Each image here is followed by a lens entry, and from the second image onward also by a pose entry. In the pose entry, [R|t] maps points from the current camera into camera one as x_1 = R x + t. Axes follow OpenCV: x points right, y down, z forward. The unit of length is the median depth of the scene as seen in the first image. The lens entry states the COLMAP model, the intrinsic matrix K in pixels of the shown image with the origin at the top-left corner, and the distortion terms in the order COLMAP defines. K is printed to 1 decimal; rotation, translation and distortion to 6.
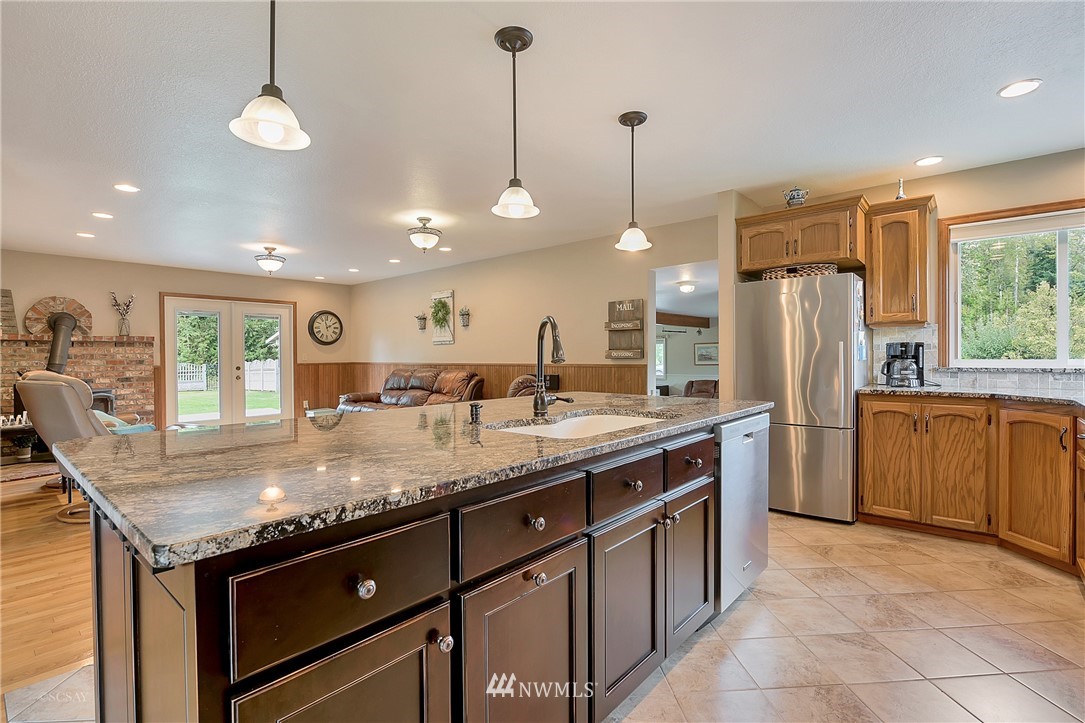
lens RADIAL K [[509.2, 0, 536.8], [0, 509.2, 359.3], [0, 0, 1]] dist [-0.015778, -0.000708]
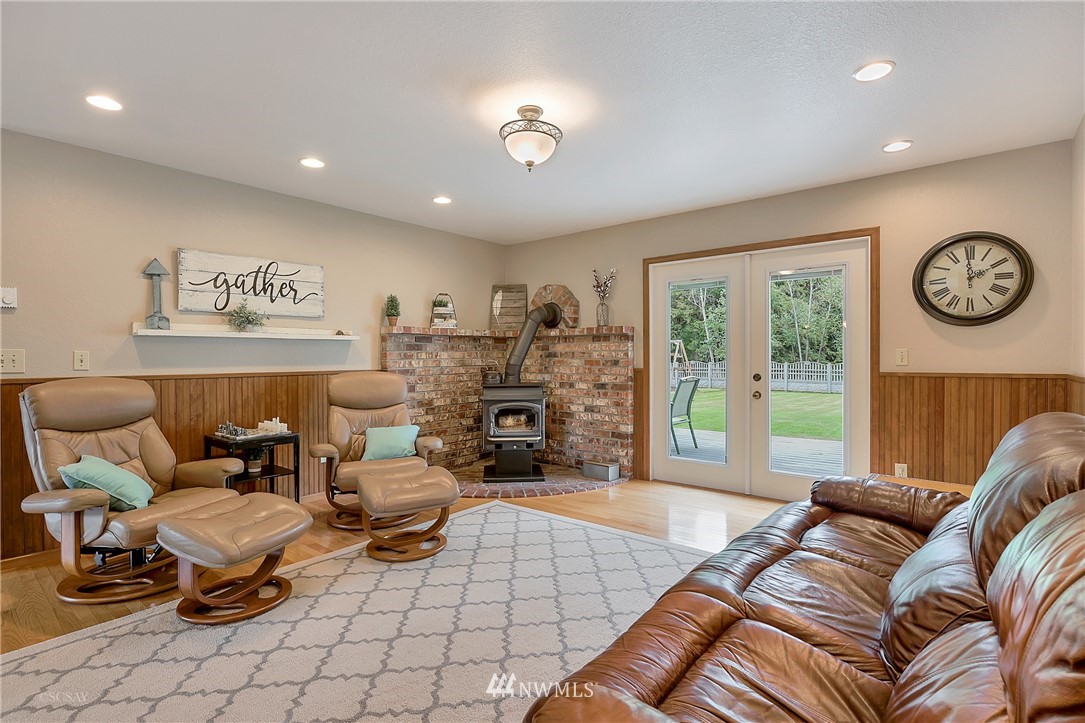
lens RADIAL K [[509.2, 0, 546.1], [0, 509.2, 361.6], [0, 0, 1]] dist [-0.015778, -0.000708]
pose [[0.035028, 0.017312, -0.999236, -0.075093], [-0.005807, 0.999837, 0.017119, -0.007951], [0.999369, 0.005203, 0.035123, 0.895799]]
